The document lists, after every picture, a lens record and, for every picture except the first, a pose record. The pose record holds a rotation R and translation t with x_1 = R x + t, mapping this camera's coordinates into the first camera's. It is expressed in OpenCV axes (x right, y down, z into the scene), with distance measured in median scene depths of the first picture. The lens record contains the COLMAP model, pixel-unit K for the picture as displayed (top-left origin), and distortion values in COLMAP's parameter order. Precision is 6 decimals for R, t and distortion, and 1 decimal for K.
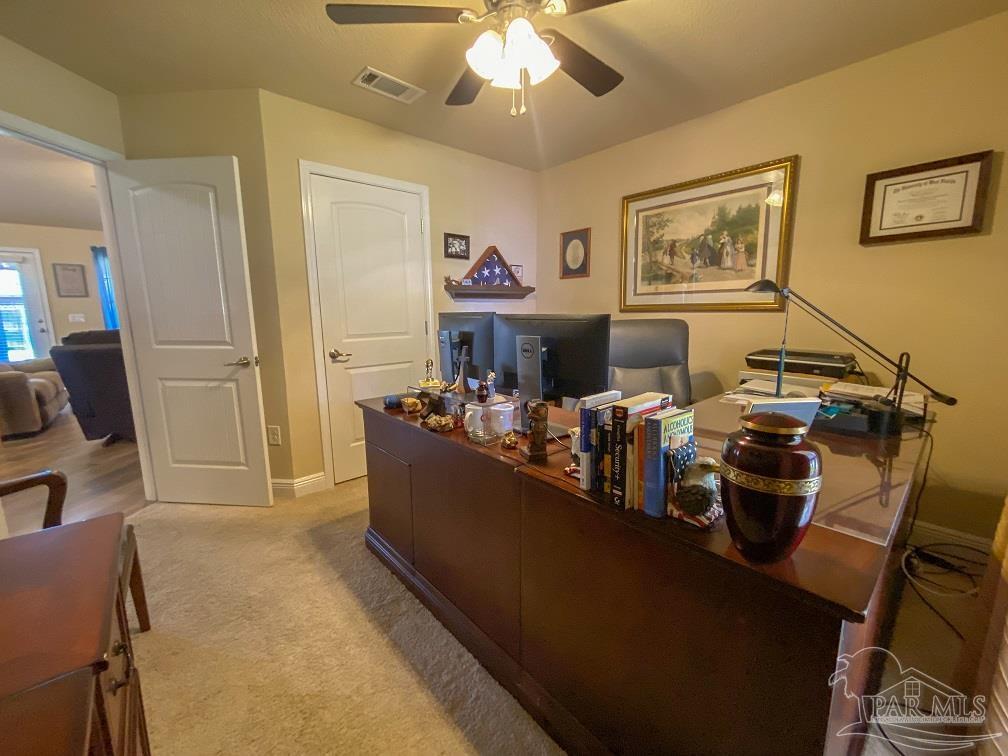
lens RADIAL K [[409.8, 0, 499.6], [0, 409.8, 377.0], [0, 0, 1]] dist [0.007032, -0.000510]
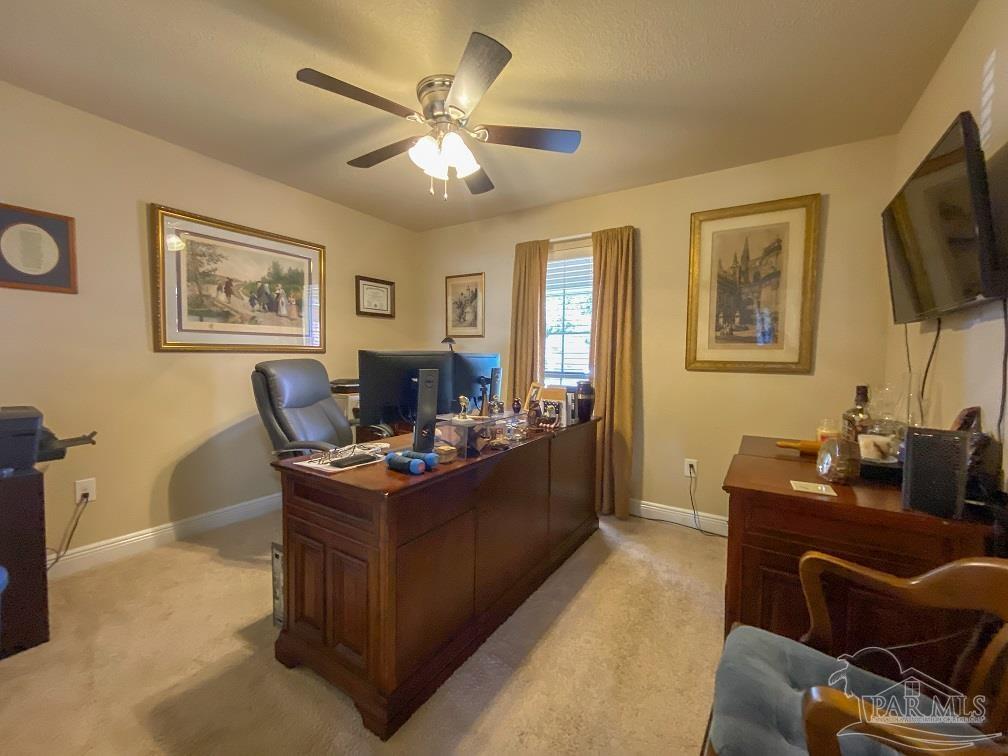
lens RADIAL K [[409.8, 0, 502.7], [0, 409.8, 376.5], [0, 0, 1]] dist [0.007032, -0.000510]
pose [[-0.248671, -0.036576, 0.967897, -0.692383], [0.153155, 0.985231, 0.076579, -0.085150], [-0.956403, 0.167281, -0.239396, 0.675590]]
